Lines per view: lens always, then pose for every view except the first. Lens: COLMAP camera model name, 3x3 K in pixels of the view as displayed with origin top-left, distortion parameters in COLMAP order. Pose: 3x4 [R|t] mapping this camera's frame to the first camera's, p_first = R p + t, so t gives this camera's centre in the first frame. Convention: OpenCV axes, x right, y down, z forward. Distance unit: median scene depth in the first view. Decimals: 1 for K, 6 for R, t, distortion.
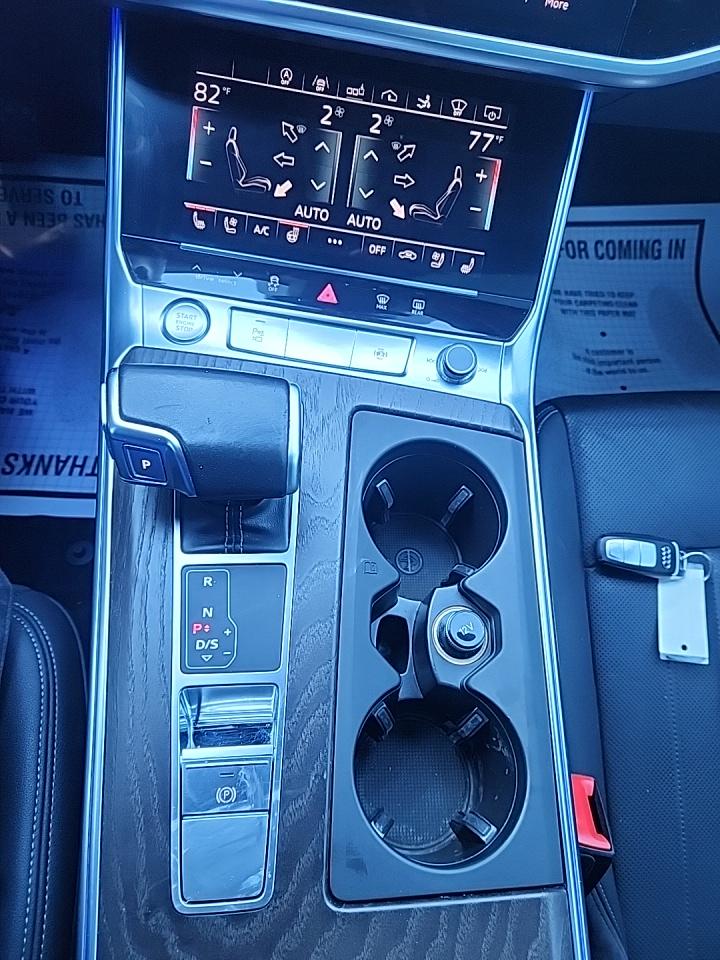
lens RADIAL K [[651.2, 0, 359.2], [0, 651.2, 483.7], [0, 0, 1]] dist [0.037467, -0.034899]
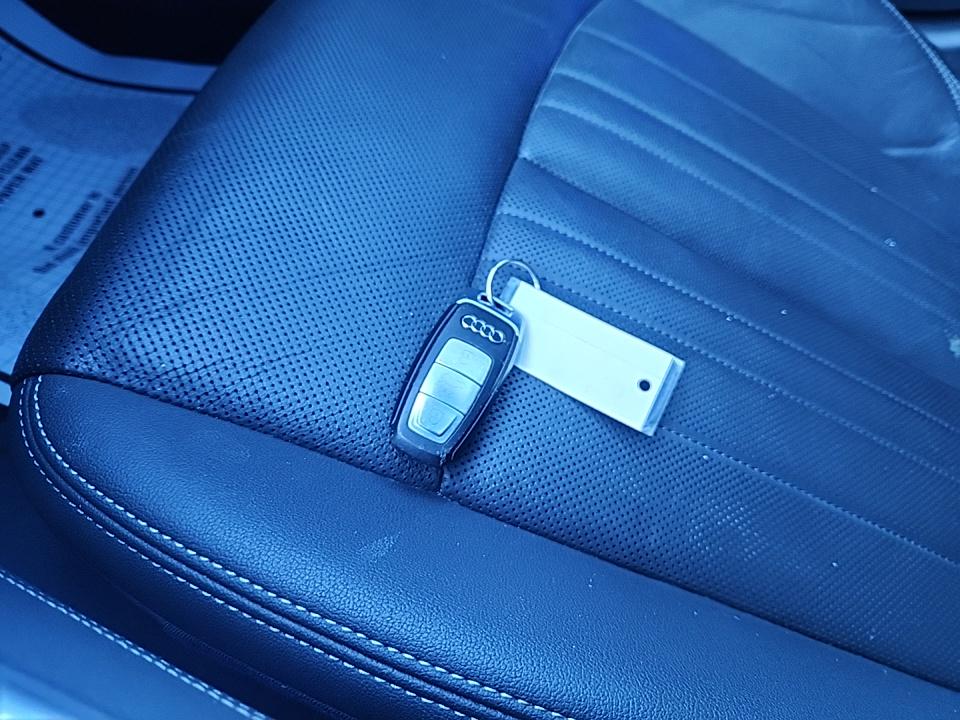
lens RADIAL K [[651.2, 0, 479.3], [0, 651.2, 352.8], [0, 0, 1]] dist [0.037467, -0.034899]
pose [[0.324208, -0.848485, 0.418284, 0.342939], [0.834423, 0.464814, 0.296118, -0.028658], [-0.445676, 0.253022, 0.858692, 0.804292]]
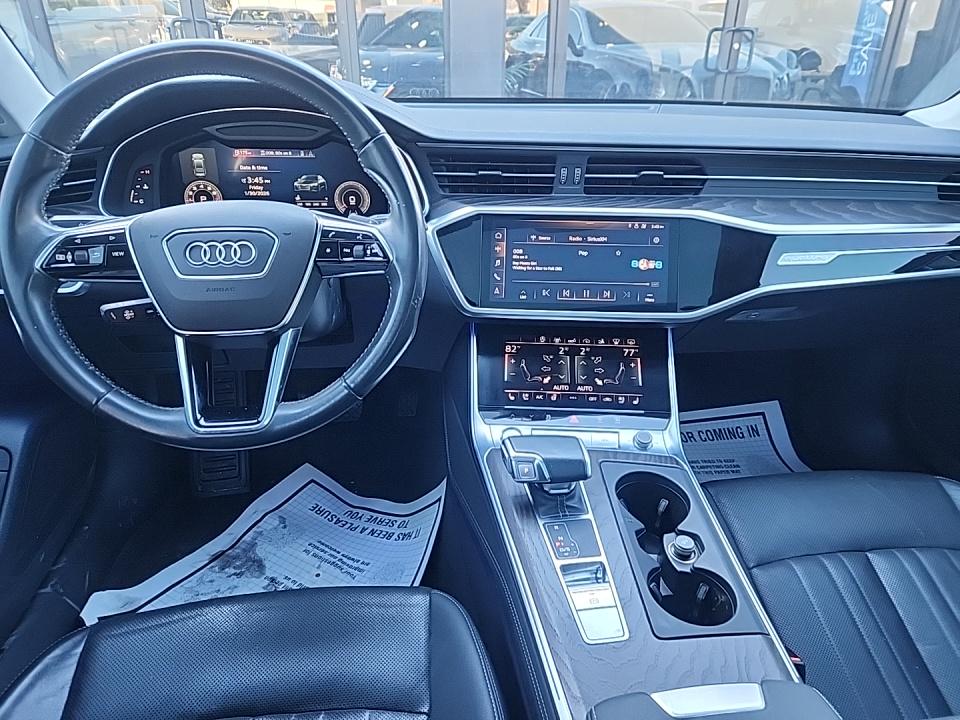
lens RADIAL K [[651.2, 0, 472.7], [0, 651.2, 360.7], [0, 0, 1]] dist [0.037467, -0.034899]
pose [[0.992903, -0.117826, 0.016132, -0.397916], [0.106003, 0.815347, -0.569185, 0.746565], [0.053912, 0.566856, 0.822051, -0.895868]]
